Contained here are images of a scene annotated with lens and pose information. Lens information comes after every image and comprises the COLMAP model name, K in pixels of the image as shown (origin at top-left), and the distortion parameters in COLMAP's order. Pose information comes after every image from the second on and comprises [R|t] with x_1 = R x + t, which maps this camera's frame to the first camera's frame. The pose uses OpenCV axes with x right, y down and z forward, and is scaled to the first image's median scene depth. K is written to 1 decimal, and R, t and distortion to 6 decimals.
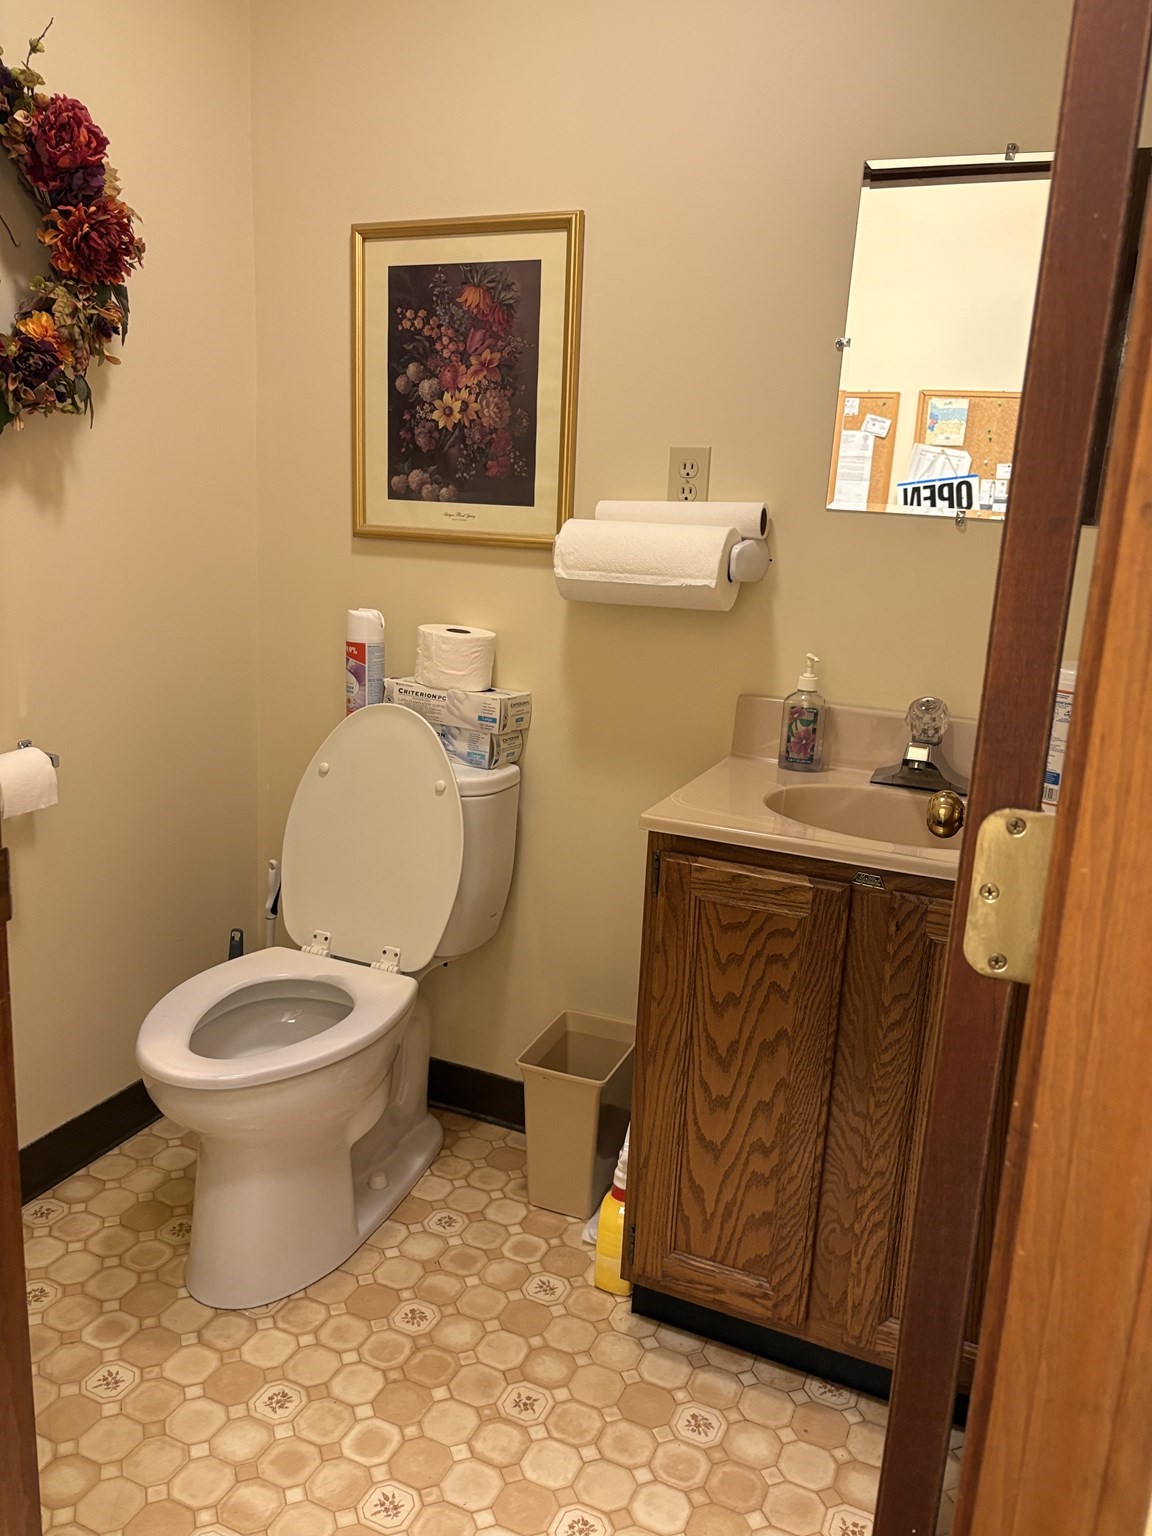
lens RADIAL K [[1167.7, 0, 576.2], [0, 1167.7, 767.1], [0, 0, 1]] dist [0.028531, -0.030767]
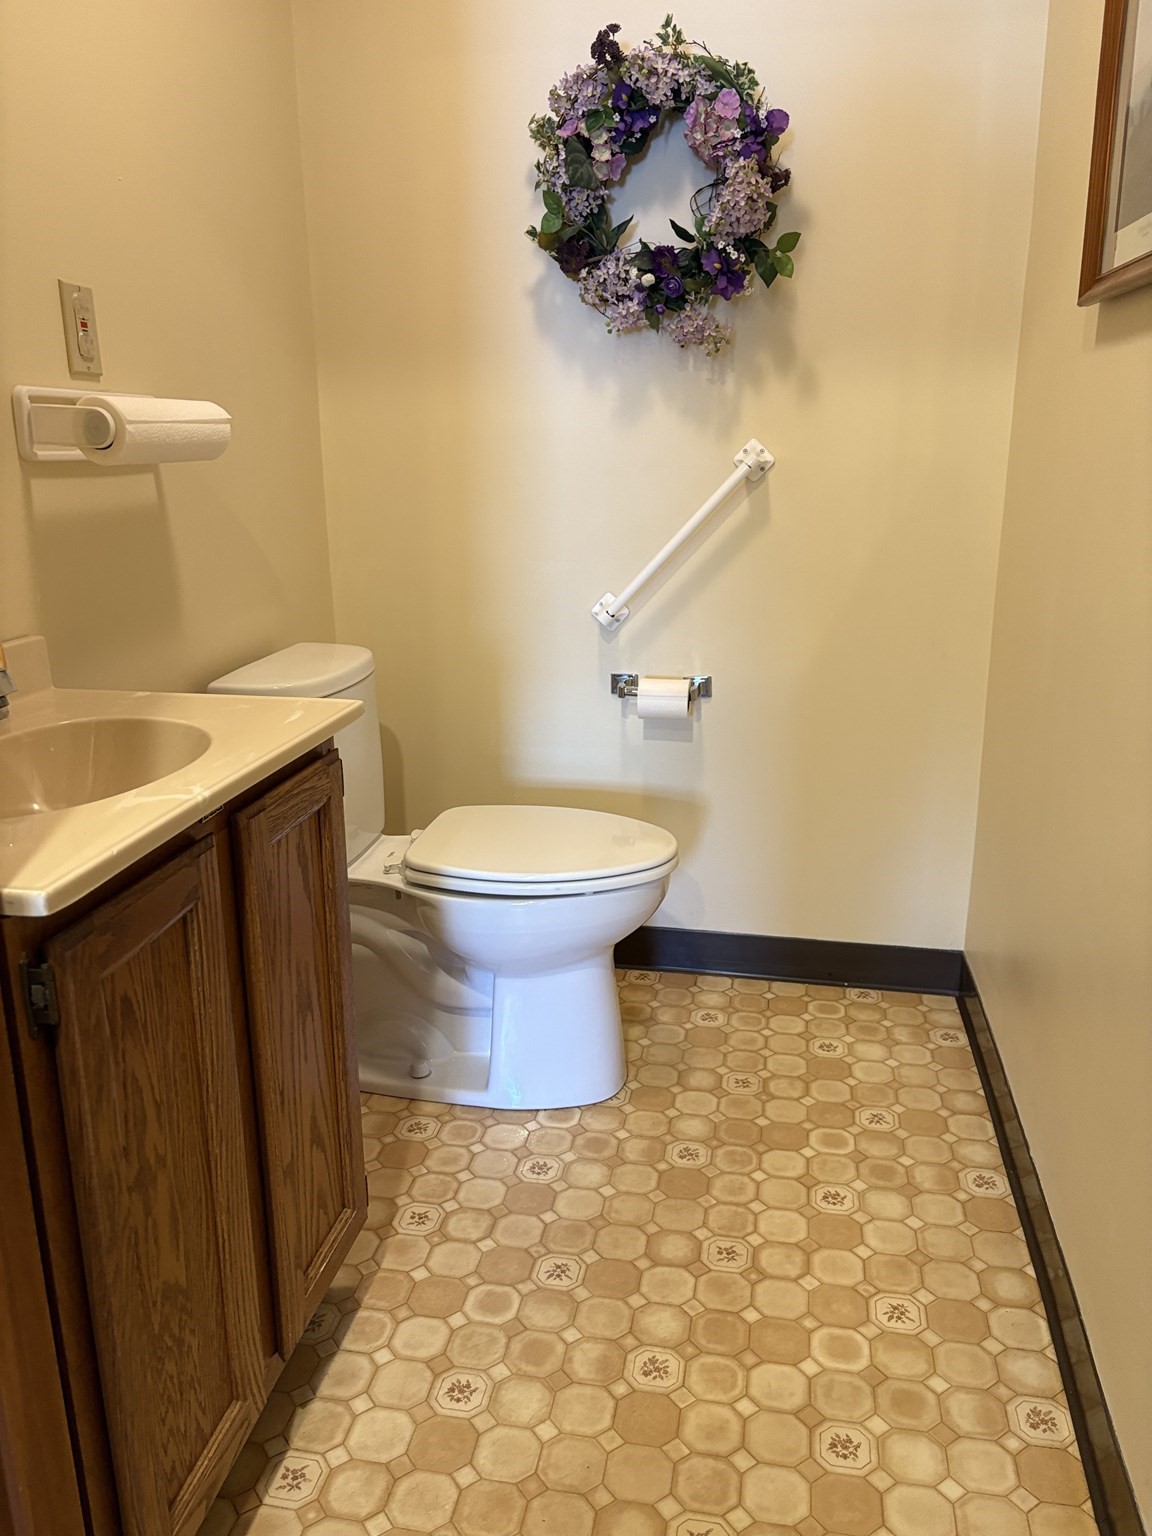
lens RADIAL K [[1167.7, 0, 575.4], [0, 1167.7, 765.0], [0, 0, 1]] dist [0.028531, -0.030767]
pose [[-0.234867, -0.313664, 0.920029, -0.820485], [0.225288, 0.903166, 0.365427, -0.243628], [-0.945560, 0.293098, -0.141459, 1.152280]]
